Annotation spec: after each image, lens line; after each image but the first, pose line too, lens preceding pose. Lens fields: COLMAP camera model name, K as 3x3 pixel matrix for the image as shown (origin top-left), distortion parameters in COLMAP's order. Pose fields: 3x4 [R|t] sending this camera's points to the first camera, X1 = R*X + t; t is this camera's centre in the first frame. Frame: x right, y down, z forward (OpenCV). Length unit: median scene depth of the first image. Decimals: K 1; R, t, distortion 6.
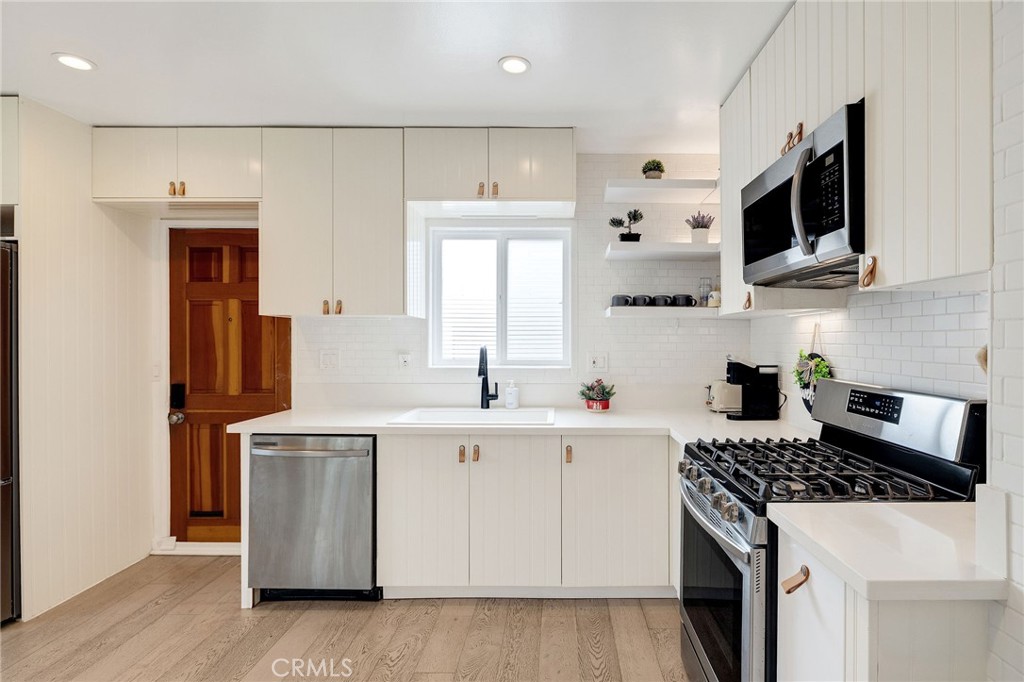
lens RADIAL K [[491.2, 0, 561.0], [0, 491.2, 342.1], [0, 0, 1]] dist [-0.014272, 0.003757]
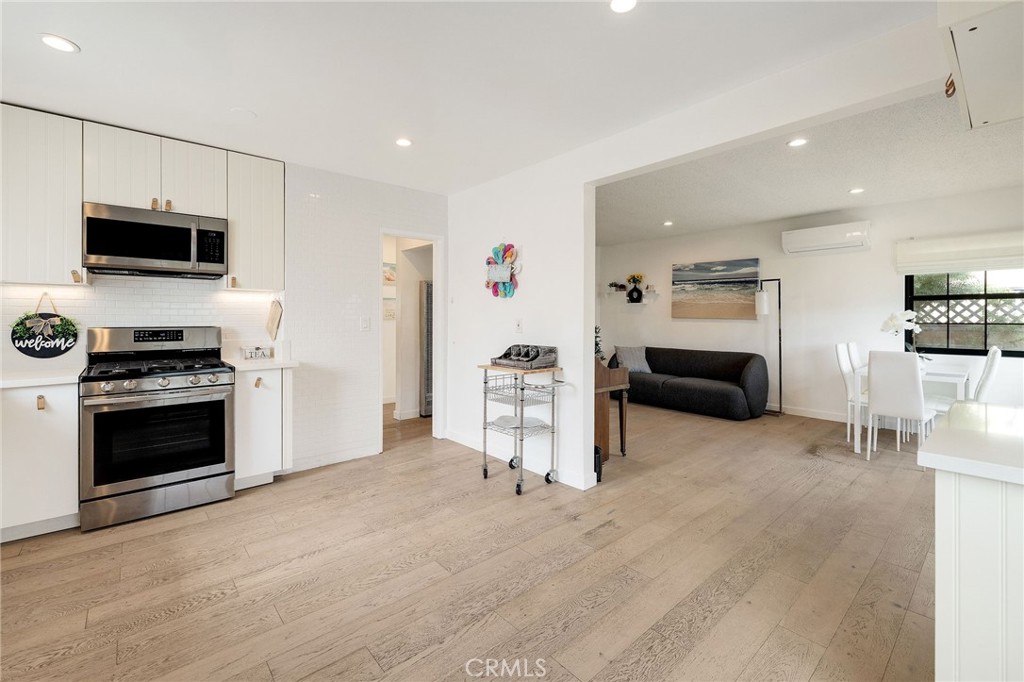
lens RADIAL K [[439.3, 0, 511.1], [0, 439.3, 317.7], [0, 0, 1]] dist [0.000419, 0.000251]
pose [[-0.645285, -0.002210, 0.763939, -1.135386], [0.002258, 0.999986, 0.004800, 0.028102], [-0.763939, 0.004822, -0.645271, 0.668574]]
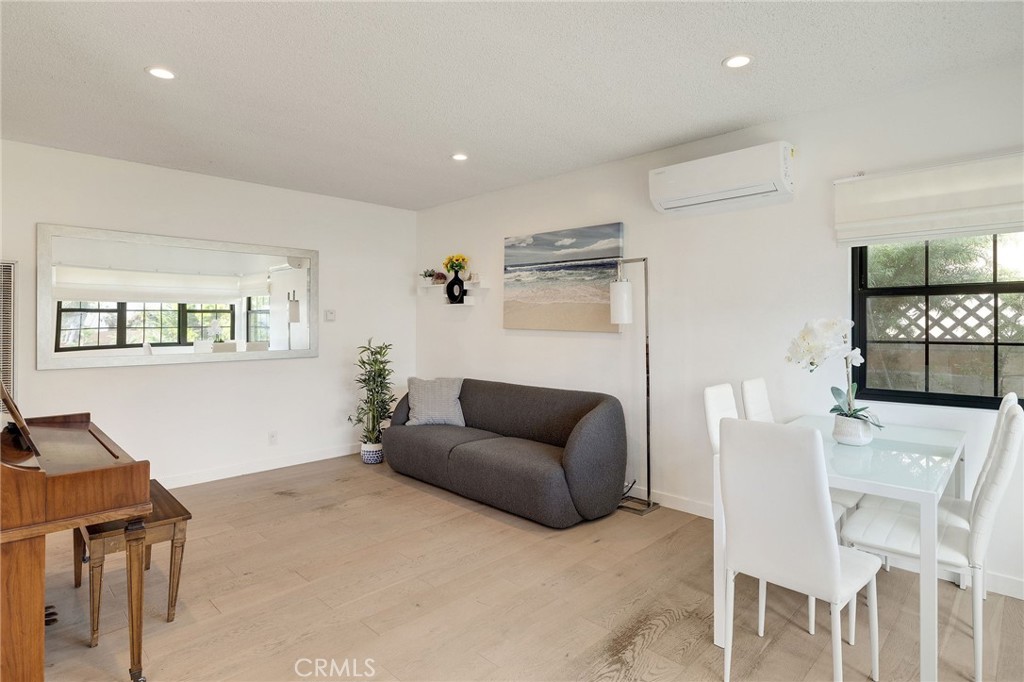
lens RADIAL K [[531.8, 0, 518.2], [0, 531.8, 323.7], [0, 0, 1]] dist [0.004757, -0.000924]
pose [[-0.701622, 0.000409, 0.712549, -1.107259], [0.003572, 0.999989, 0.002943, 0.020296], [-0.712540, 0.004610, -0.701616, -0.420563]]
